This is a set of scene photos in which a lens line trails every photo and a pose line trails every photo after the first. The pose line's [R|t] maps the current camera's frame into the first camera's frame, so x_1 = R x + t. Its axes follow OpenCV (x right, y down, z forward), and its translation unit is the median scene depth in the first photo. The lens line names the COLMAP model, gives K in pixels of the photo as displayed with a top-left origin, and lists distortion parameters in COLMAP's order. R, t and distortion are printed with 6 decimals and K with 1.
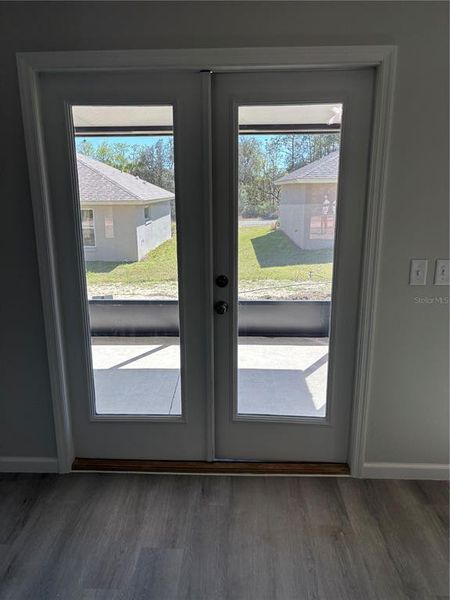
lens RADIAL K [[447.3, 0, 225.0], [0, 447.3, 300.0], [0, 0, 1]] dist [-0.006467, -0.006561]
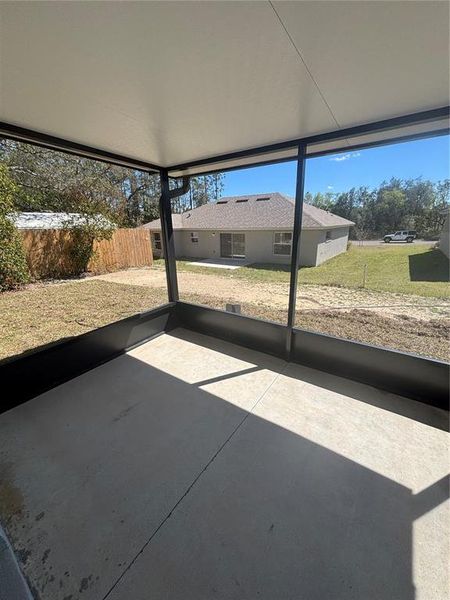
lens RADIAL K [[244.9, 0, 223.5], [0, 244.9, 298.0], [0, 0, 1]] dist [-0.001083, -0.000198]
pose [[0.828292, 0.153319, -0.538911, 0.017317], [-0.118852, 0.988022, 0.098418, -0.023162], [0.547545, -0.017468, 0.836594, 0.104179]]
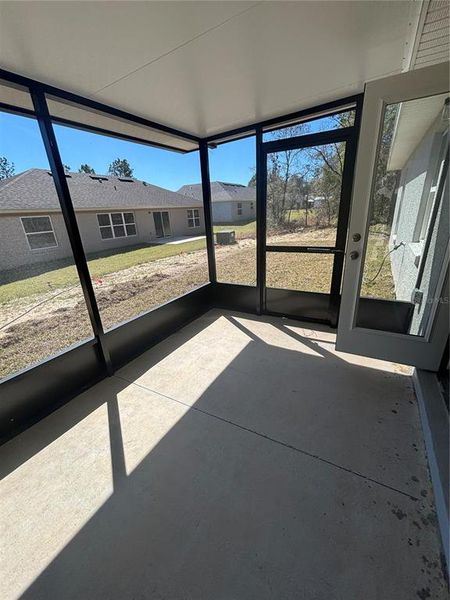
lens RADIAL K [[244.9, 0, 223.5], [0, 244.9, 298.0], [0, 0, 1]] dist [-0.001083, -0.000198]
pose [[0.471969, -0.315660, 0.823167, -0.074161], [0.259602, 0.942066, 0.212410, -0.023464], [-0.842527, 0.113445, 0.526573, 0.128313]]
